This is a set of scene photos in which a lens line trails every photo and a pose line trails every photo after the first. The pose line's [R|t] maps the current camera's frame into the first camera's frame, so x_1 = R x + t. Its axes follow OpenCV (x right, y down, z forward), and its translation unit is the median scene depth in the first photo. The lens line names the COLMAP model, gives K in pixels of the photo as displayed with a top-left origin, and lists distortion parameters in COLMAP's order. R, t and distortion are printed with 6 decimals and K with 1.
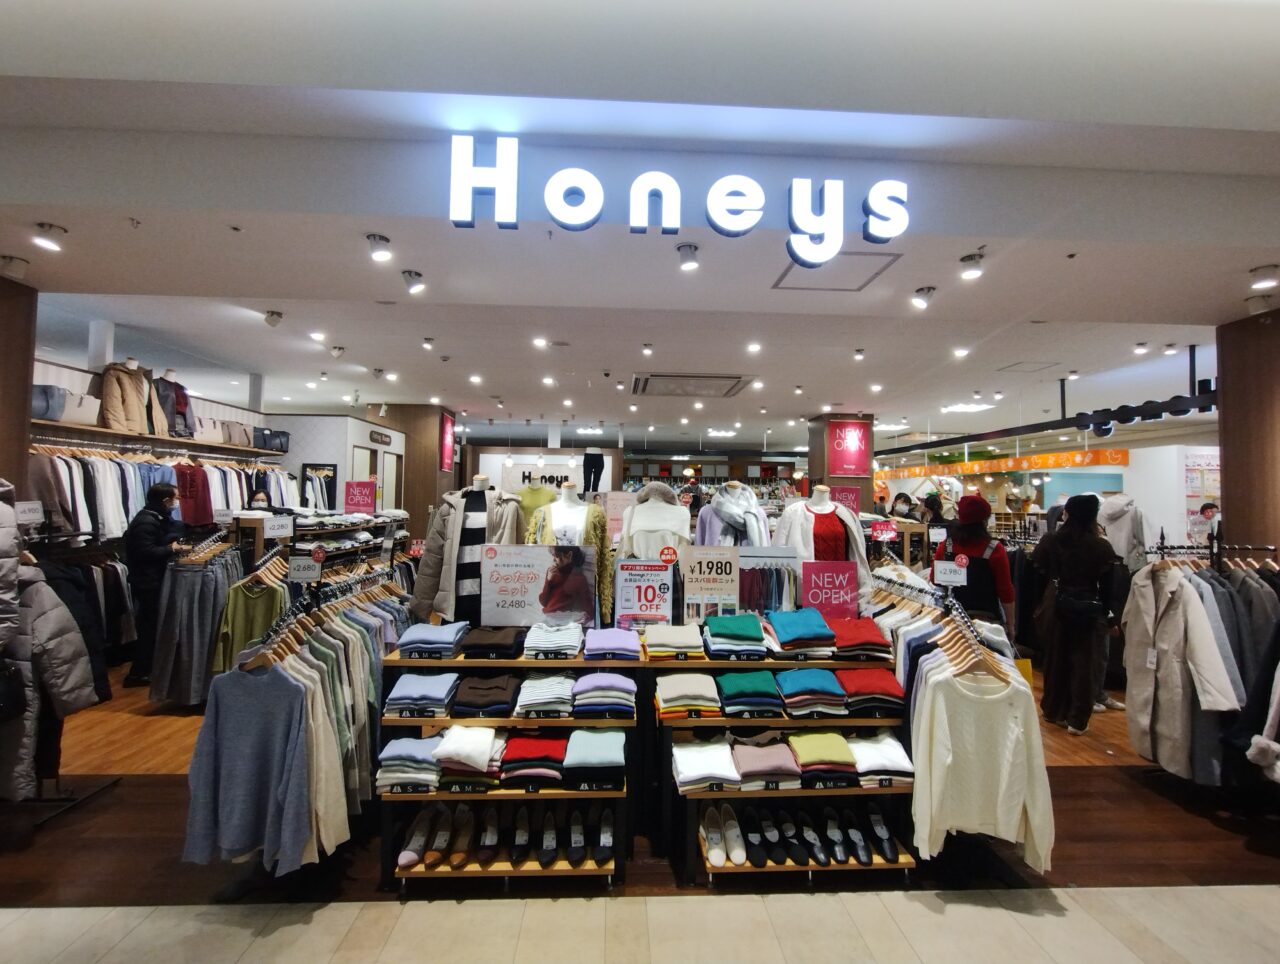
lens RADIAL K [[589.1, 0, 639.5], [0, 589.1, 473.4], [0, 0, 1]] dist [-0.002417, -0.000435]
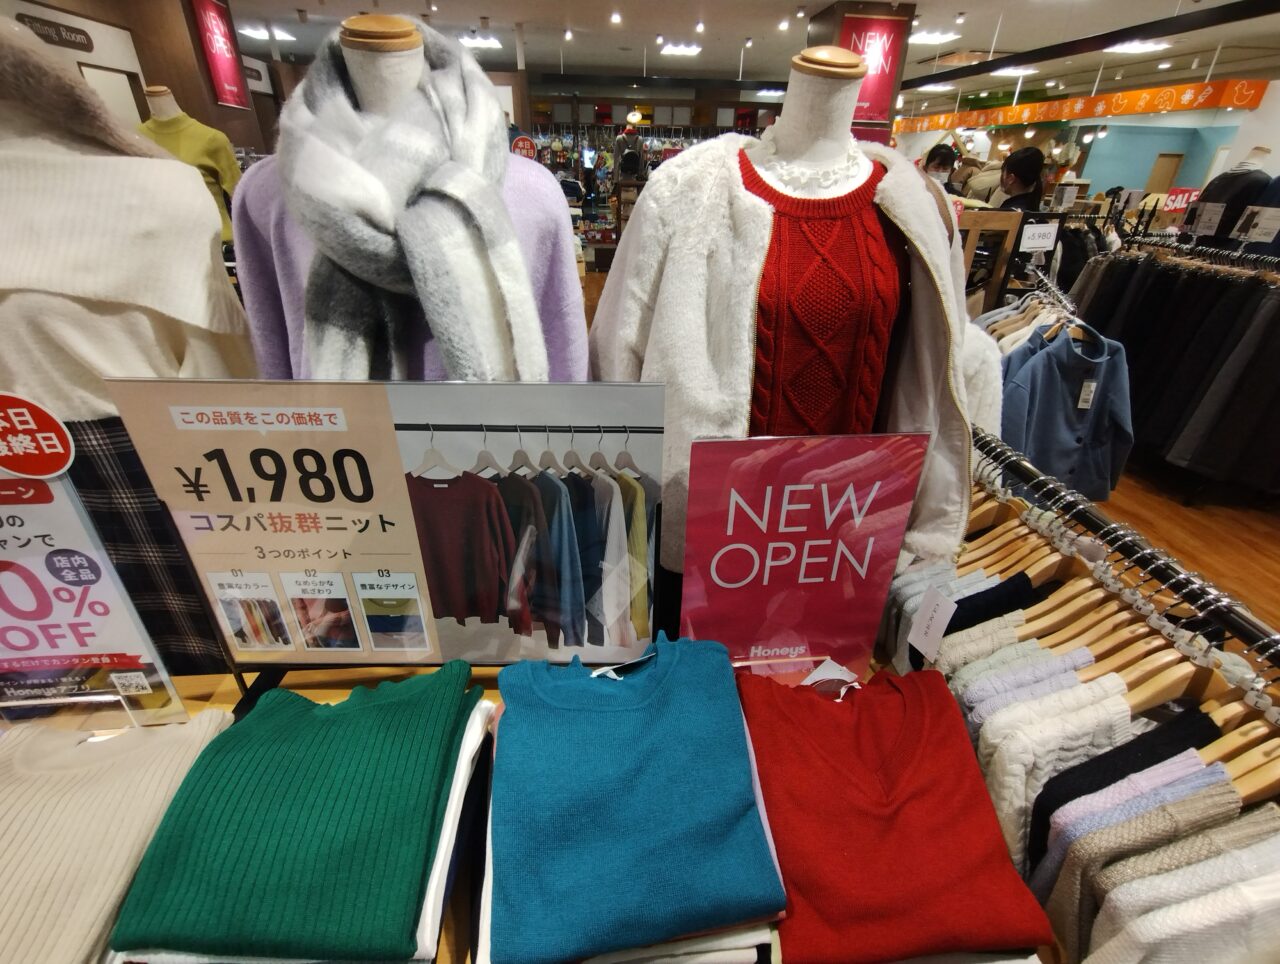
lens RADIAL K [[589.1, 0, 642.2], [0, 589.1, 477.8], [0, 0, 1]] dist [-0.002417, -0.000435]
pose [[0.998700, -0.020356, 0.046739, 0.104769], [-0.006319, 0.860326, 0.509705, 0.020470], [-0.050587, -0.509338, 0.859078, 0.340202]]
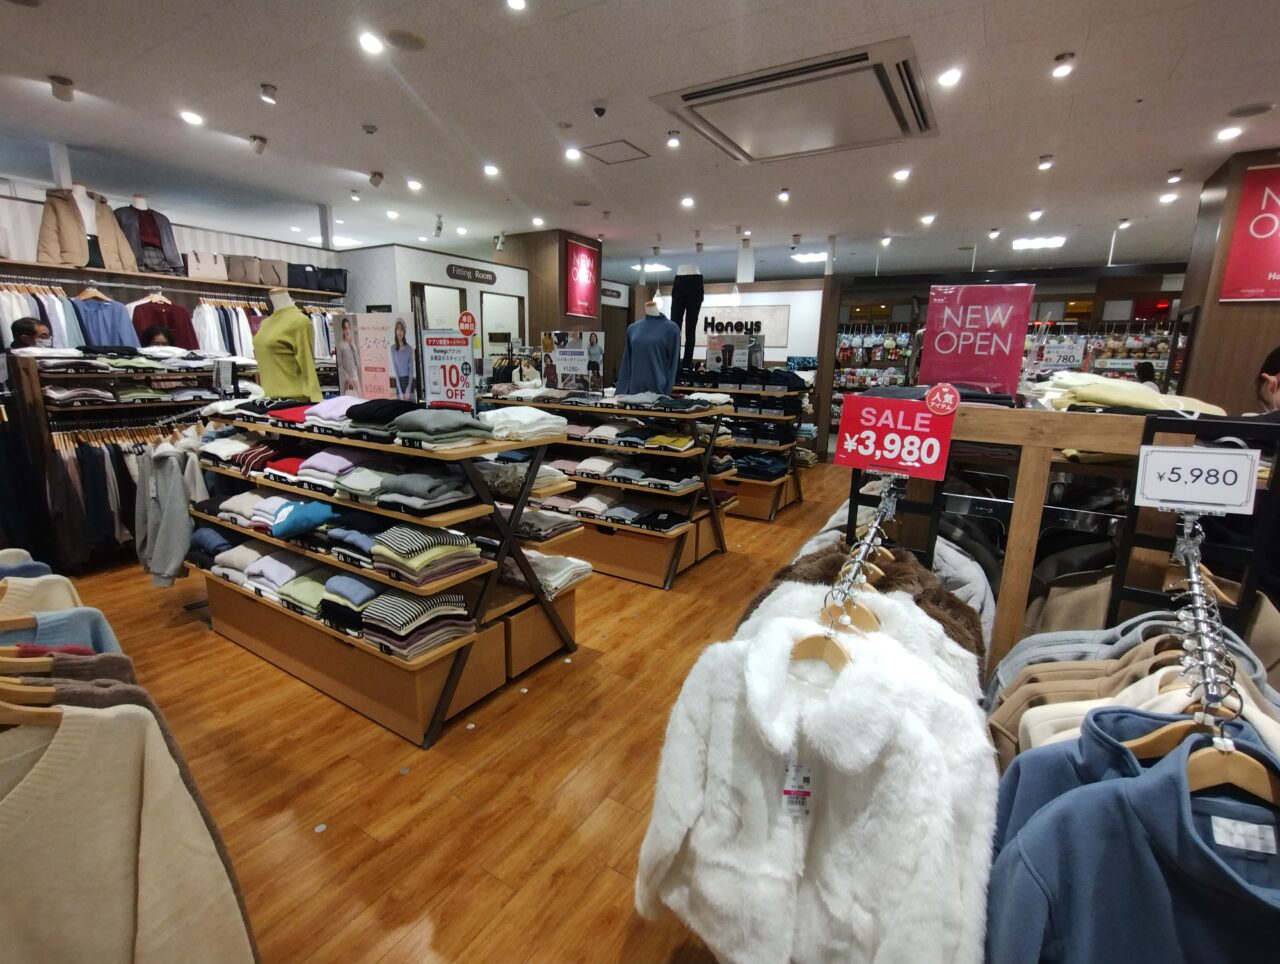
lens RADIAL K [[589.1, 0, 639.2], [0, 589.1, 473.0], [0, 0, 1]] dist [-0.002417, -0.000435]
pose [[0.823072, 0.116511, -0.555858, 0.316703], [0.012037, 0.974932, 0.222175, 0.039975], [0.567810, -0.189557, 0.801037, 0.508533]]
